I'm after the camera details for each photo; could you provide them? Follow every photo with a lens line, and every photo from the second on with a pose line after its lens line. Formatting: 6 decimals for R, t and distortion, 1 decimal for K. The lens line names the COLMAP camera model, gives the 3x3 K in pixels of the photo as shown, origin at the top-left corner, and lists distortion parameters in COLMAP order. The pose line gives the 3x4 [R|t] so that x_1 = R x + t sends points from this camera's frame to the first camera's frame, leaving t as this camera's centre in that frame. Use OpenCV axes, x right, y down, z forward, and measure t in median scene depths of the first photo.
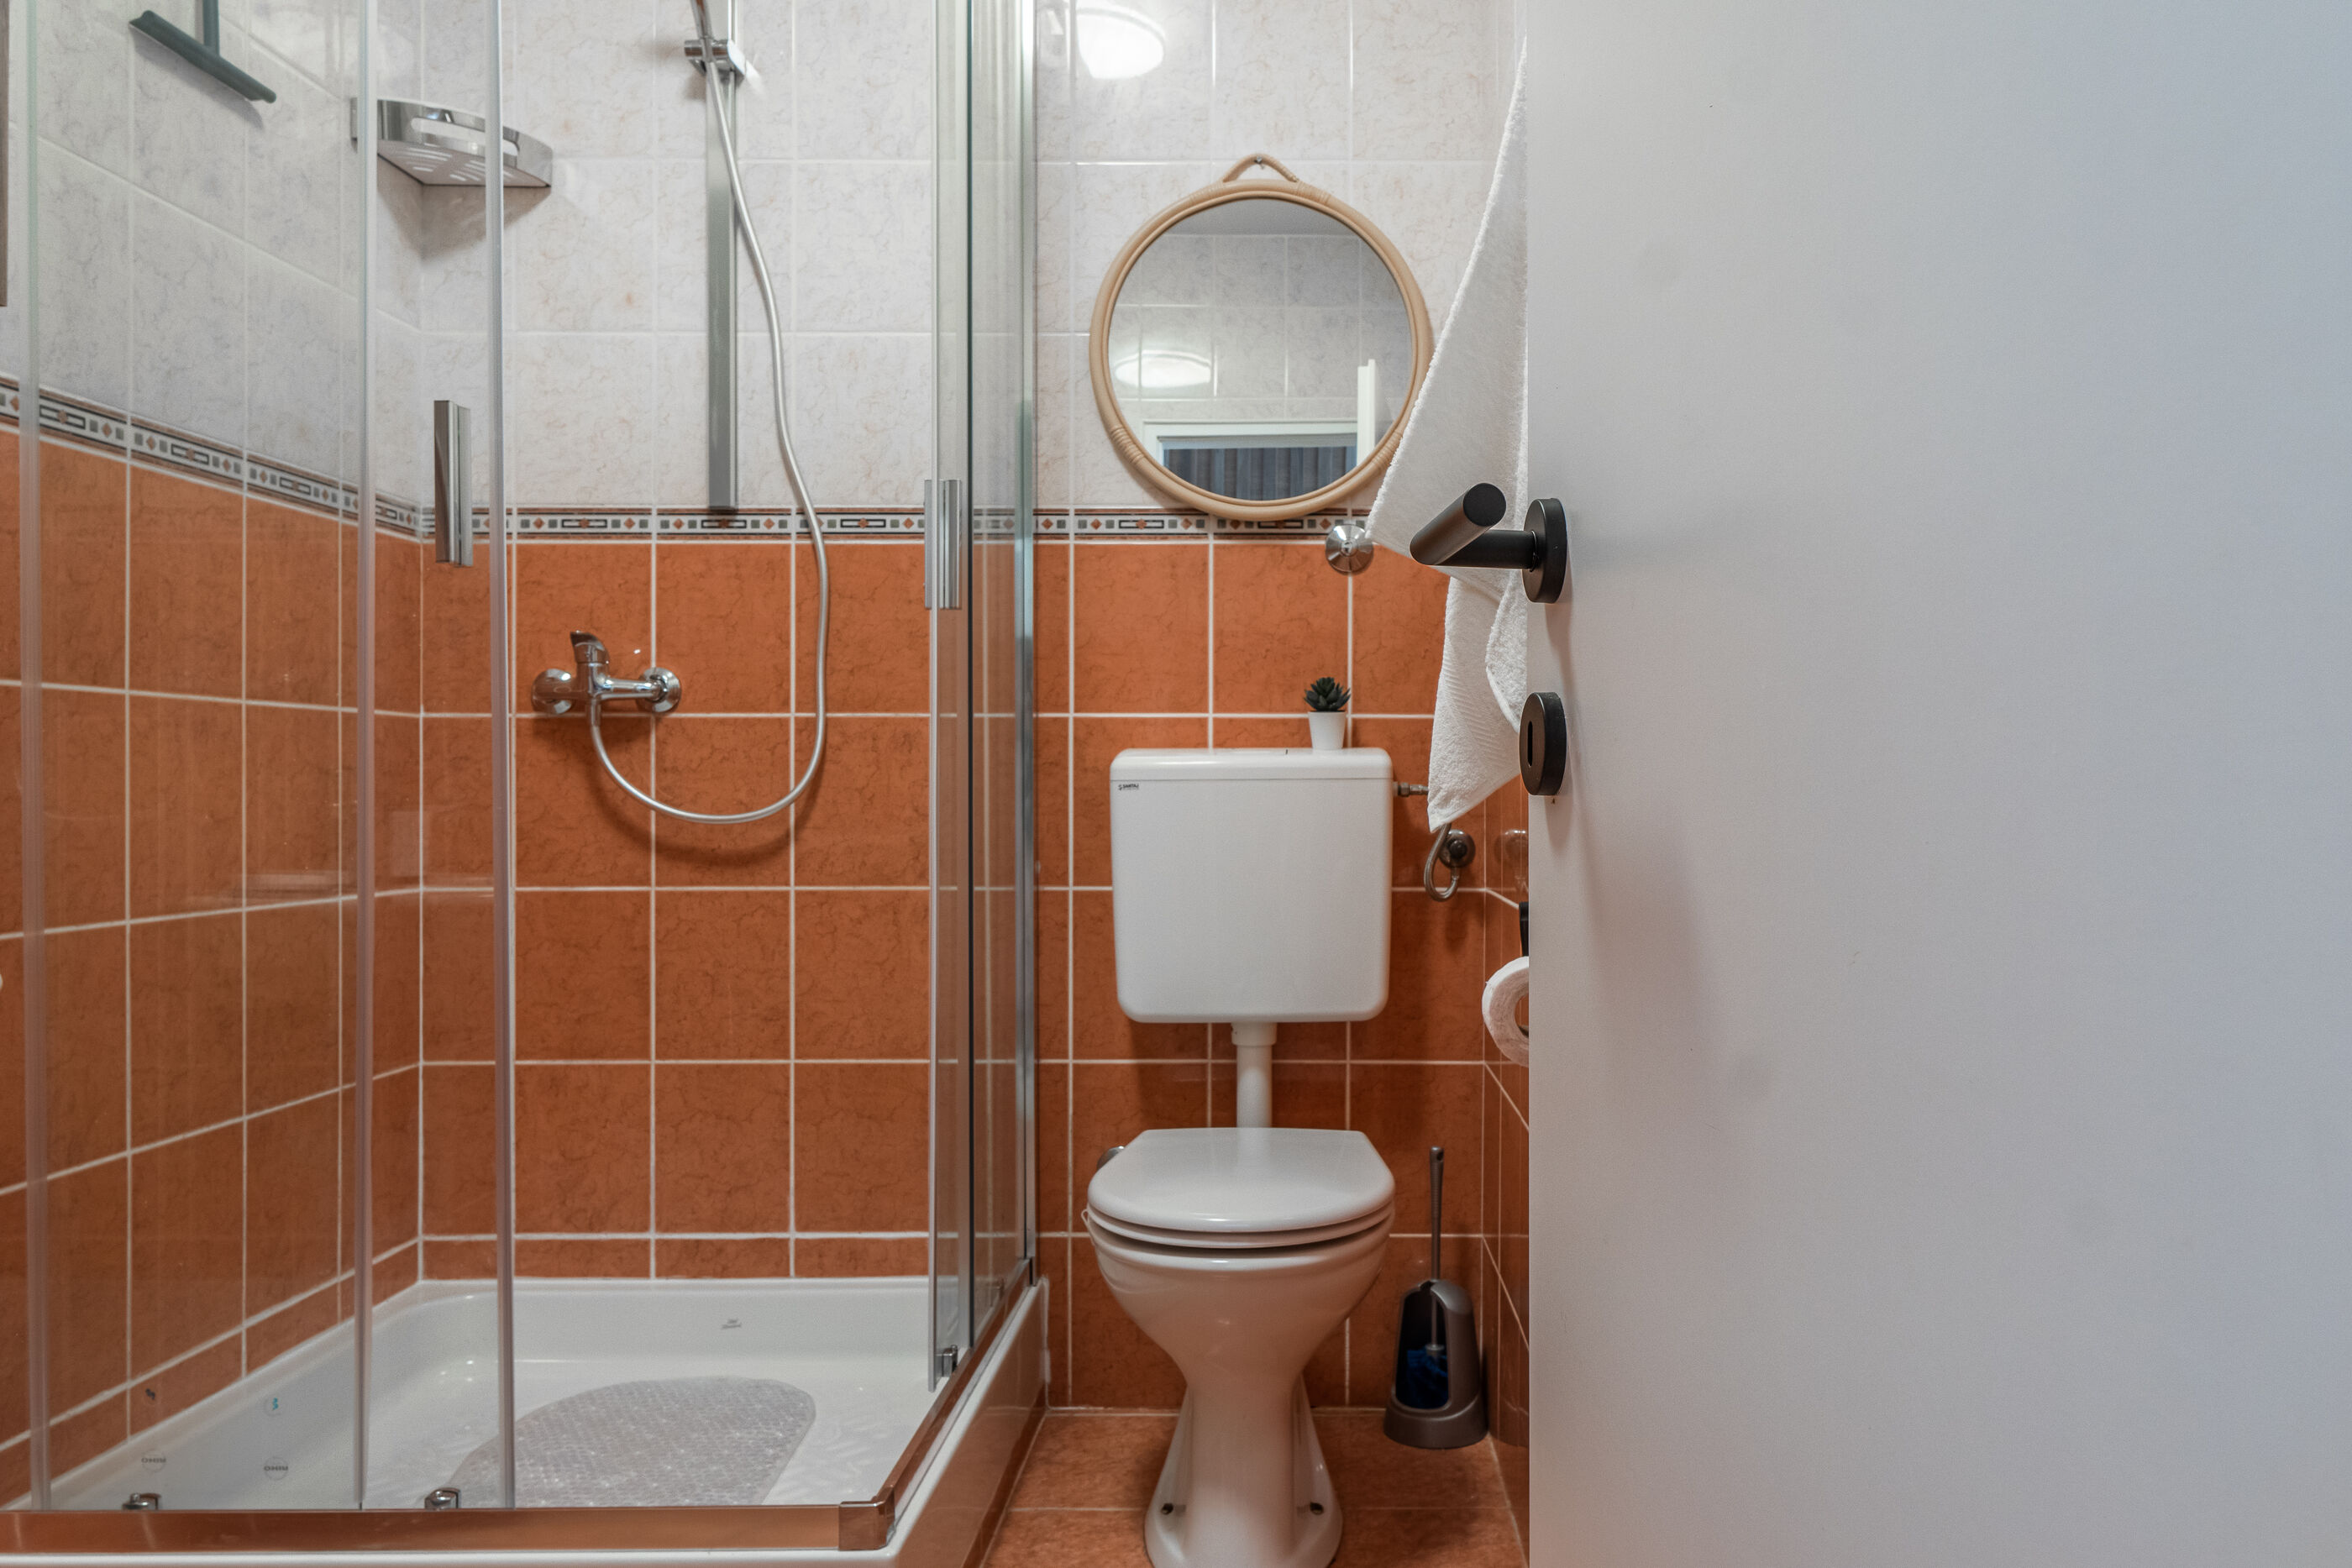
lens RADIAL K [[1836.3, 0, 1181.5], [0, 1836.3, 779.4], [0, 0, 1]] dist [-0.005710, -0.008177]
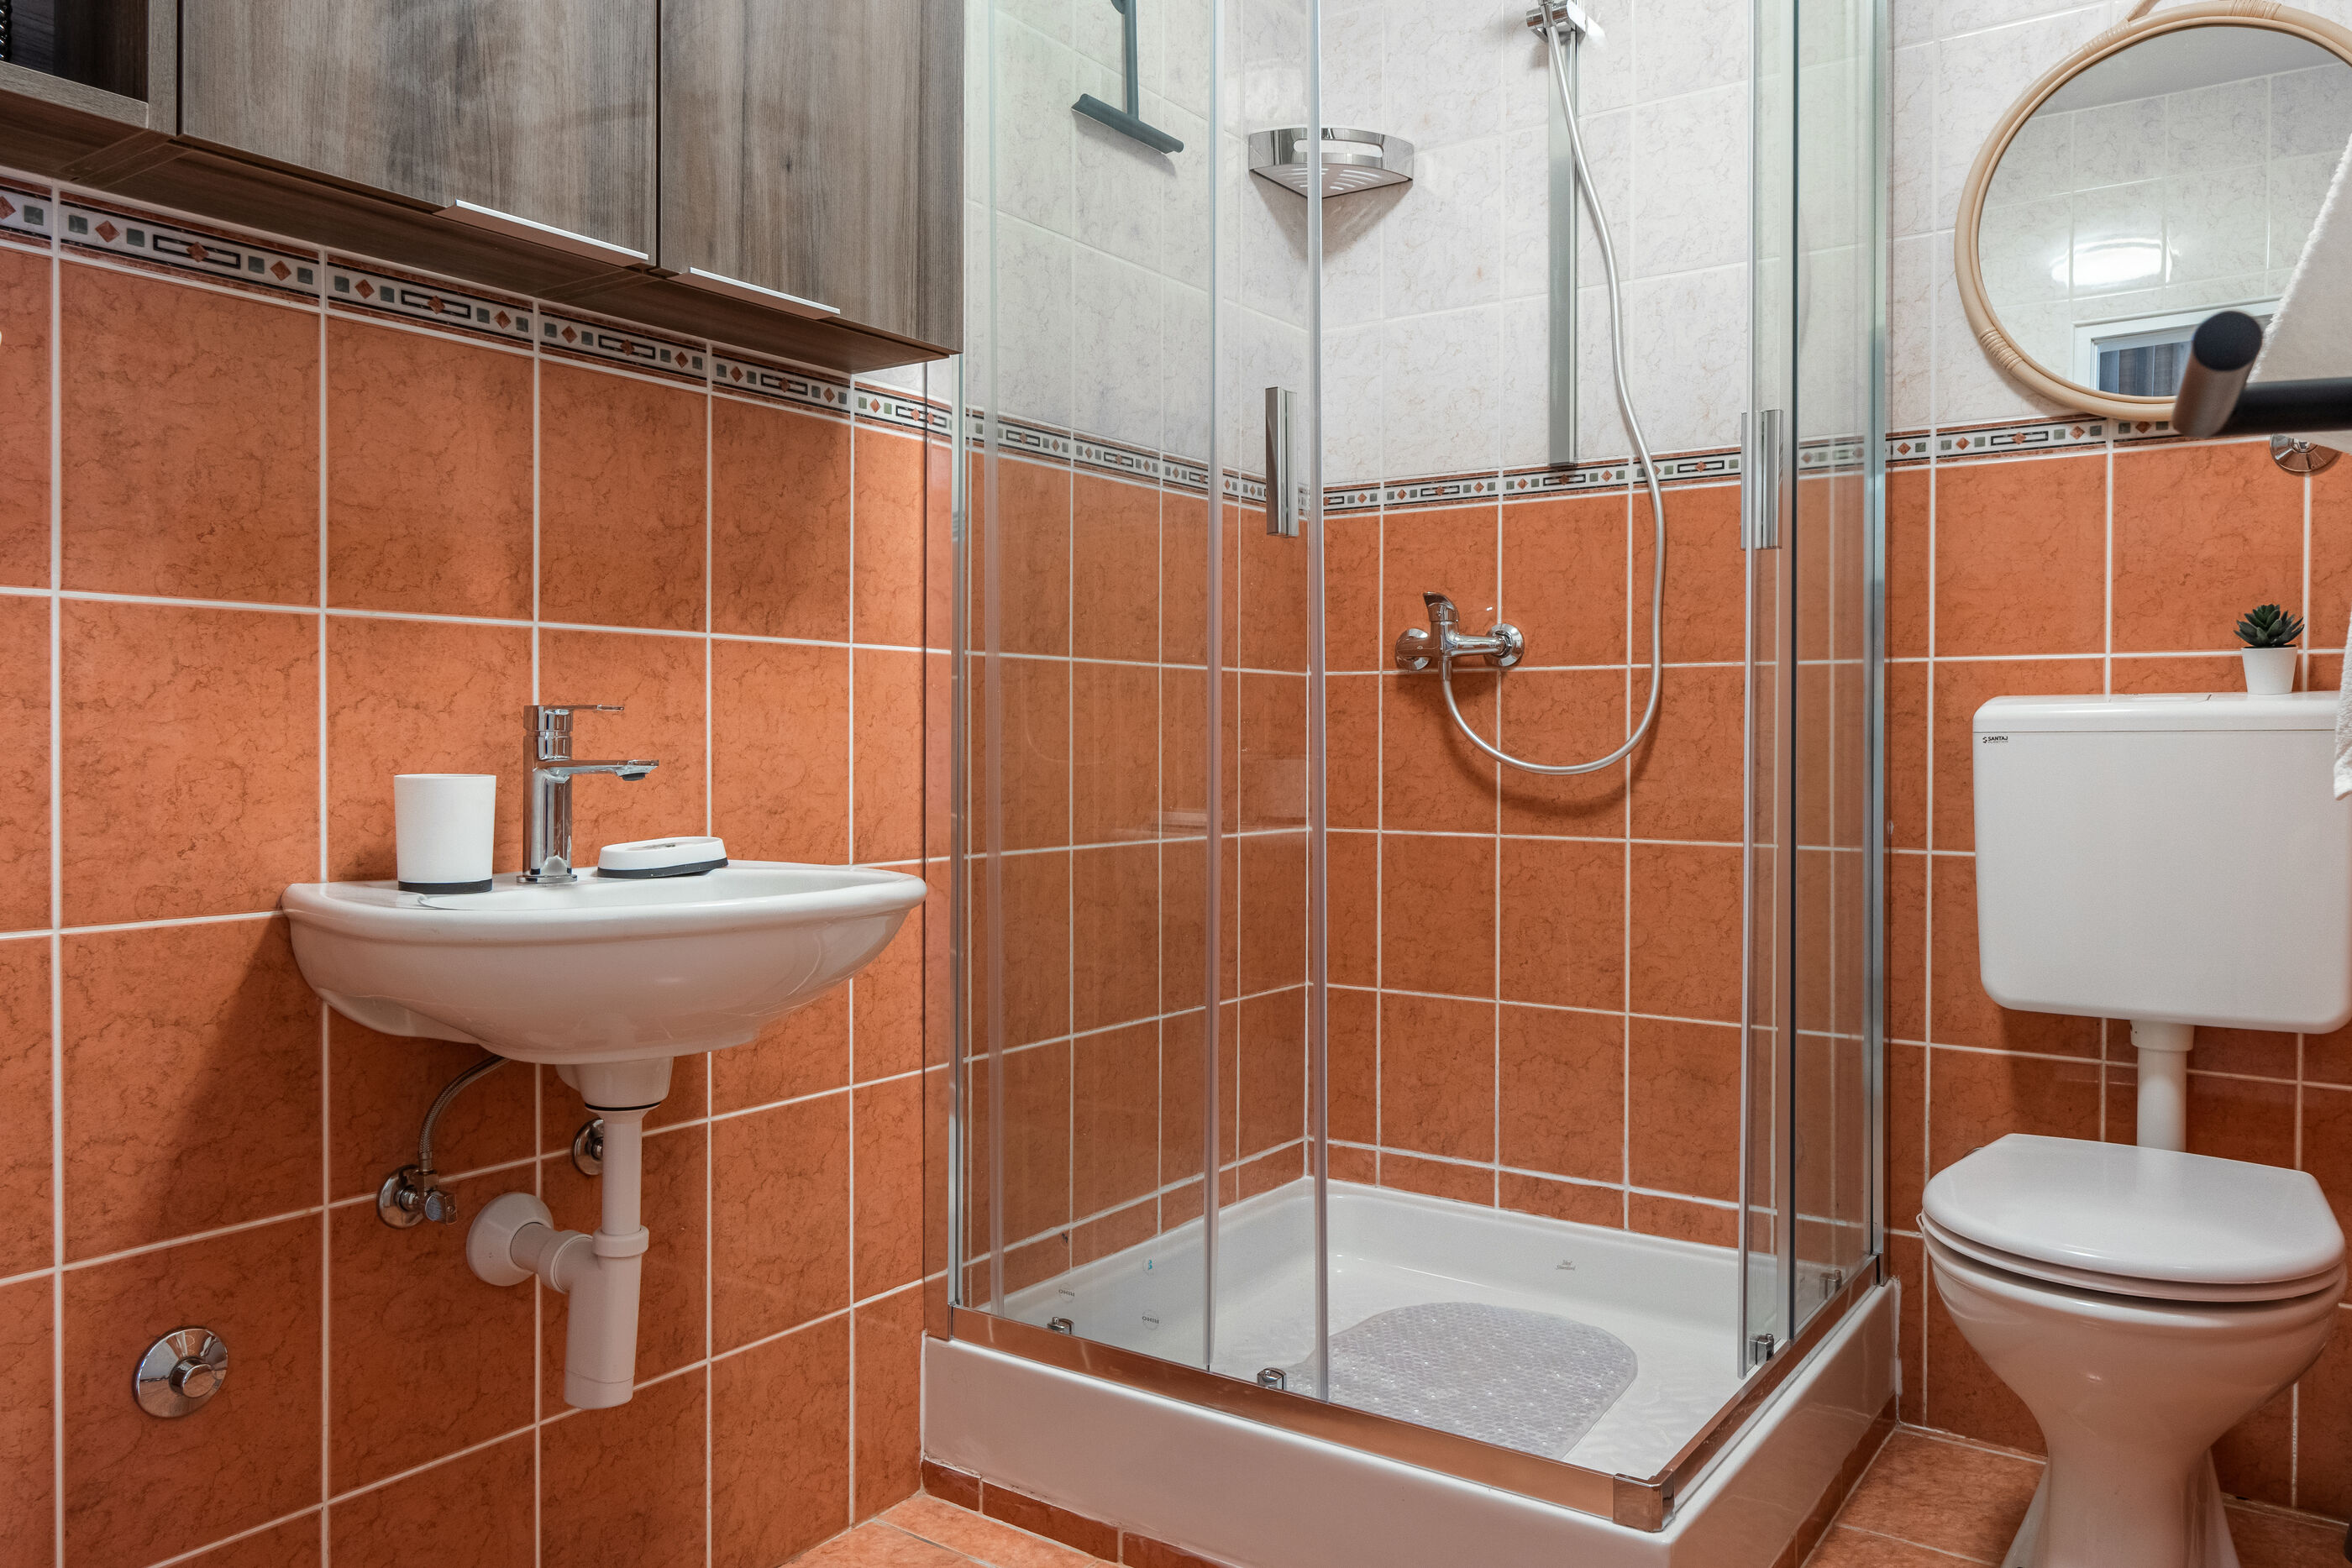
lens RADIAL K [[1652.5, 0, 1178.5], [0, 1652.5, 749.9], [0, 0, 1]] dist [-0.003137, -0.003092]
pose [[0.814596, 0.006555, -0.579992, 0.108745], [-0.000895, 0.999949, 0.010045, 0.001465], [0.580028, -0.007664, 0.814560, 0.129282]]
